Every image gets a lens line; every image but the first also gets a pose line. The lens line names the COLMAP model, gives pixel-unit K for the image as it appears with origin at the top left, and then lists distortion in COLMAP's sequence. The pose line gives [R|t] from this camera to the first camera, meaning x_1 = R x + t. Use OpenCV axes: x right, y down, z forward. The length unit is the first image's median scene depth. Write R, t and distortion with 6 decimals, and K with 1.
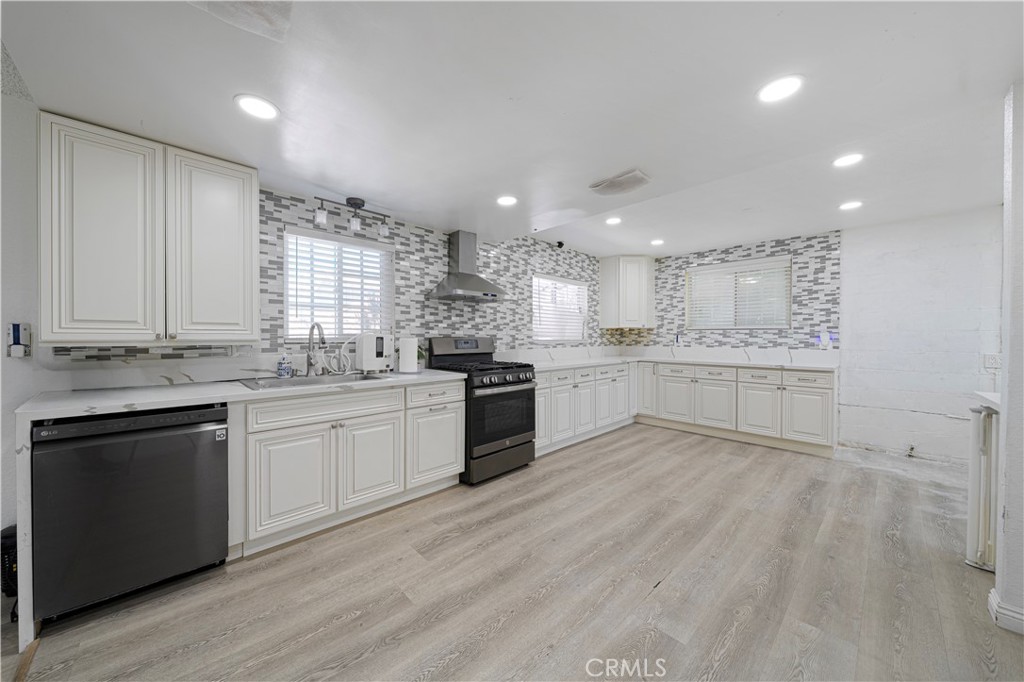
lens RADIAL K [[351.3, 0, 512.0], [0, 351.3, 341.0], [0, 0, 1]] dist [-0.001467, -0.000057]
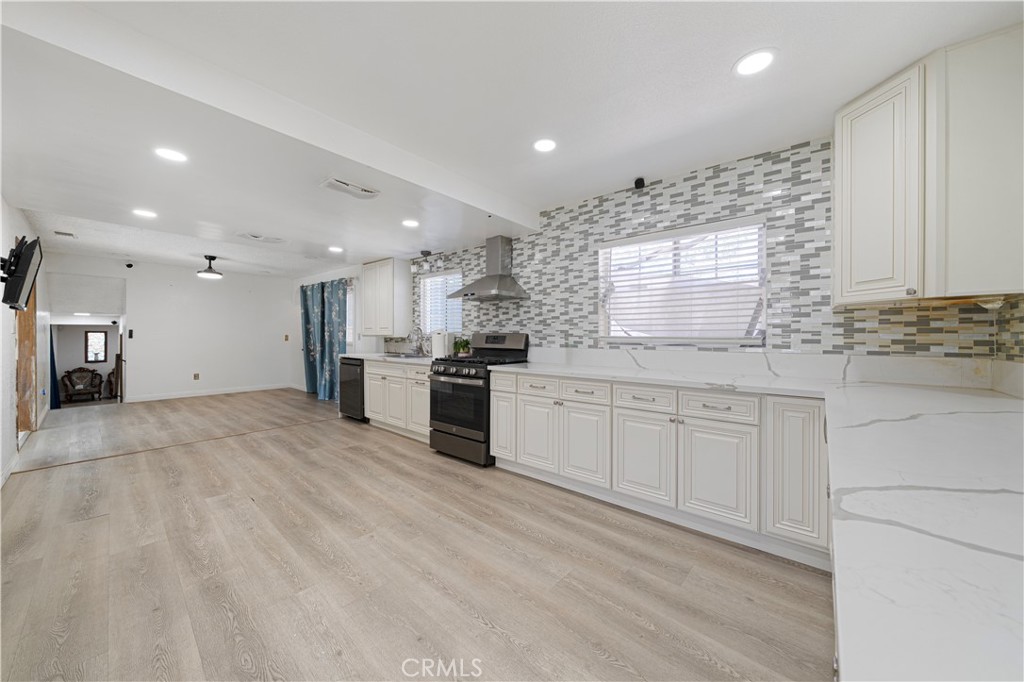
lens RADIAL K [[360.7, 0, 511.1], [0, 360.7, 336.6], [0, 0, 1]] dist [-0.000702, 0.000029]
pose [[0.094146, 0.002194, -0.995556, 0.980230], [-0.010672, 0.999942, 0.001195, -0.002212], [0.995501, 0.010512, 0.094164, 0.935836]]
